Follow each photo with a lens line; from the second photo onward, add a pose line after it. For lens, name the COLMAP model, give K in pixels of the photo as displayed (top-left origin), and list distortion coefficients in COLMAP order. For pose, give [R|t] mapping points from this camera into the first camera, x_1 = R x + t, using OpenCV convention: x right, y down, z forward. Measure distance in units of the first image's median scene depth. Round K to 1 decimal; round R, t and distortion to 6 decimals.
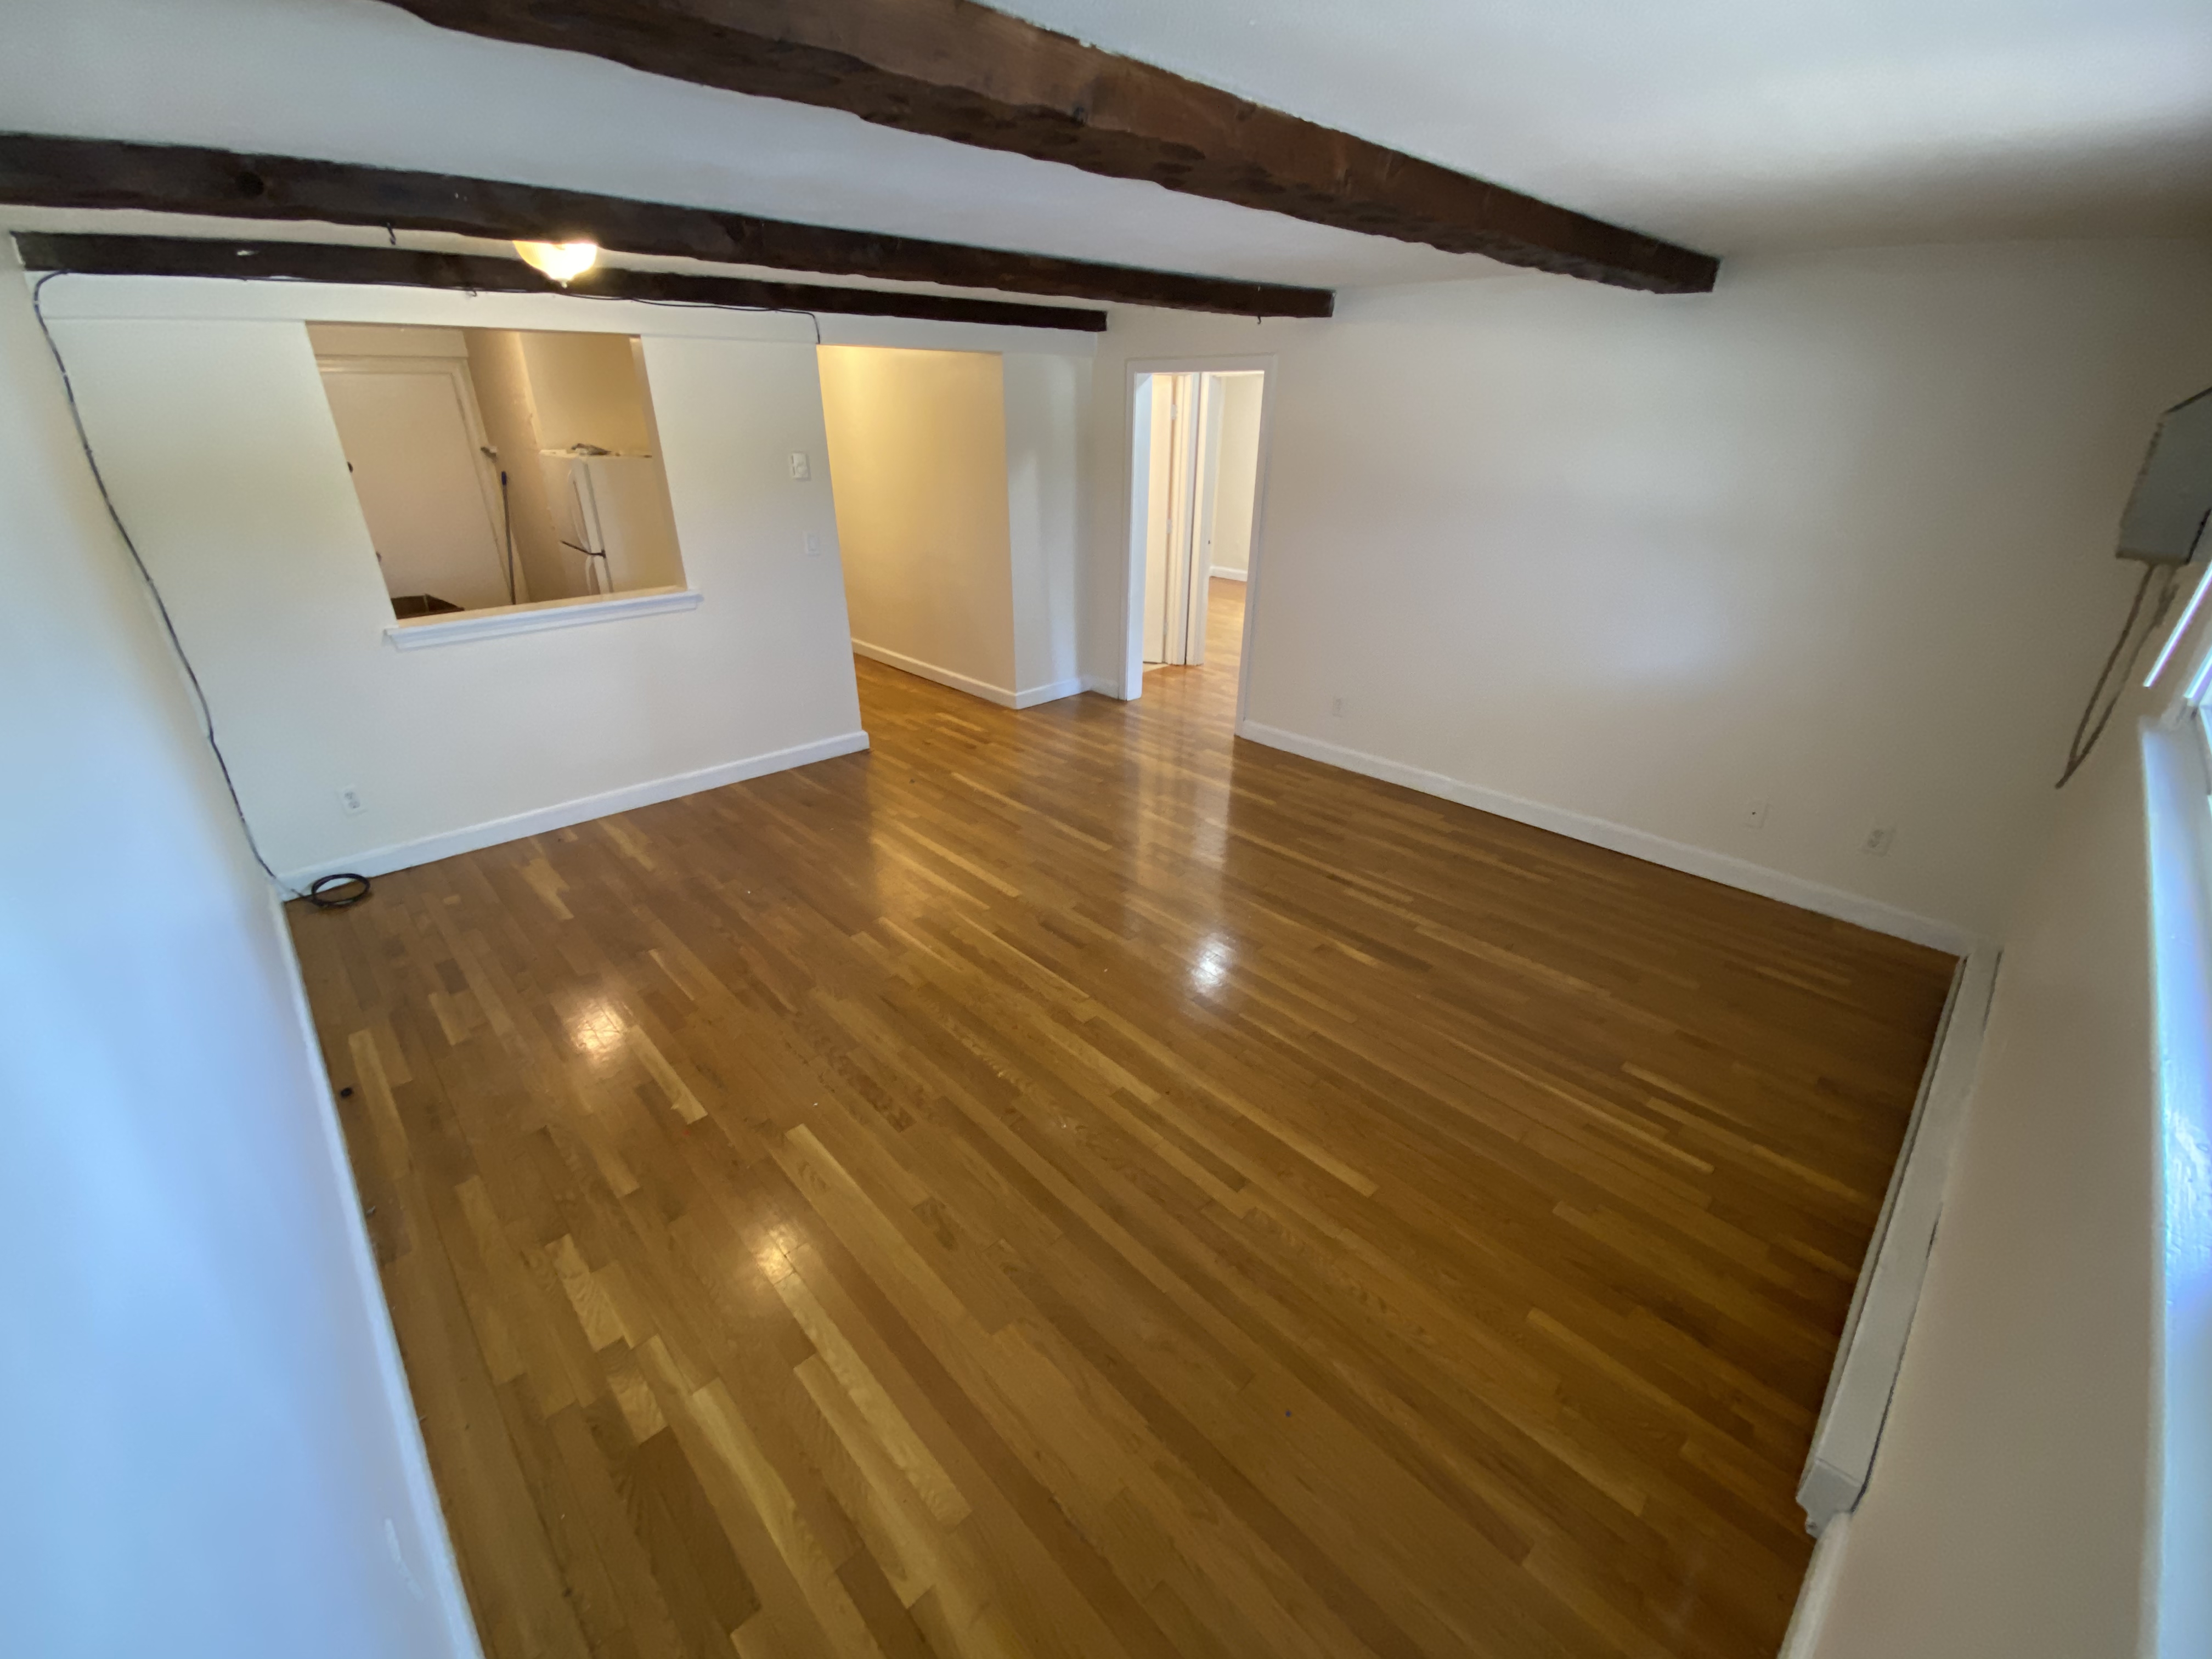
lens RADIAL K [[903.5, 0, 1106.0], [0, 903.5, 829.5], [0, 0, 1]] dist [-0.000759, -0.000088]
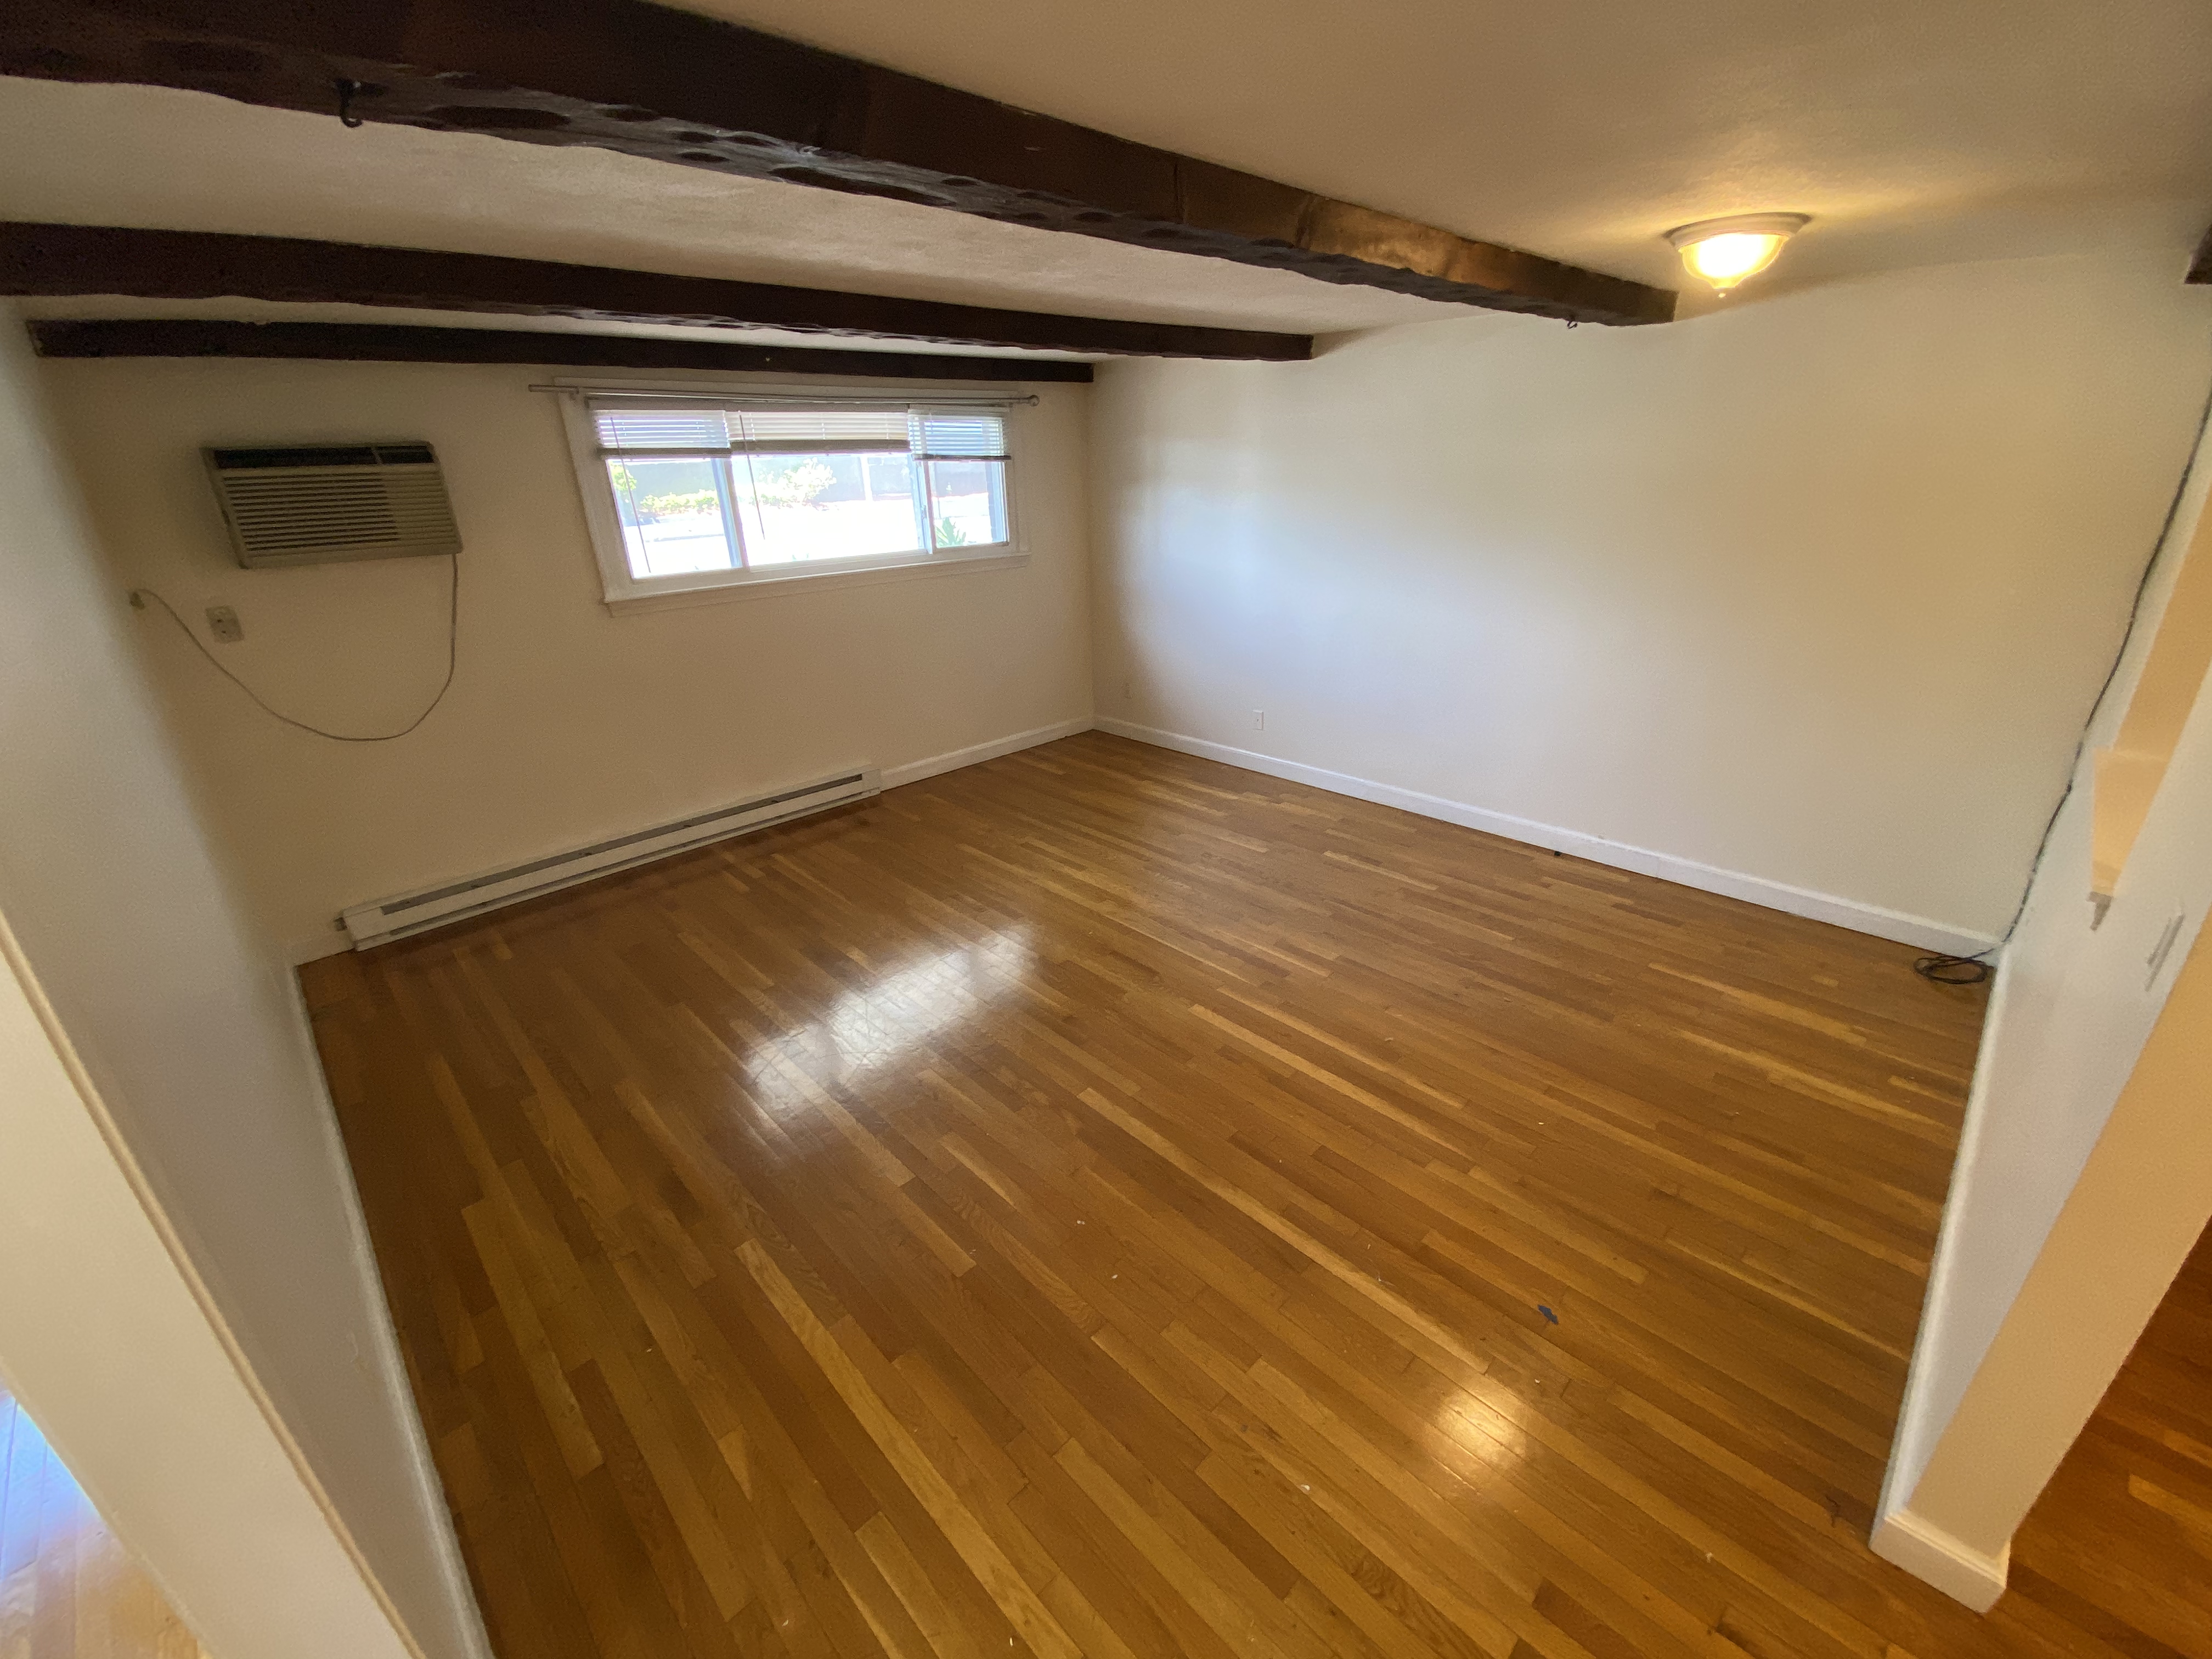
lens RADIAL K [[903.5, 0, 1106.0], [0, 903.5, 829.5], [0, 0, 1]] dist [-0.000759, -0.000088]
pose [[-0.999725, 0.023253, -0.003128, -0.020709], [0.013458, 0.677533, 0.735369, -0.807705], [0.019219, 0.735125, -0.677660, 1.744295]]
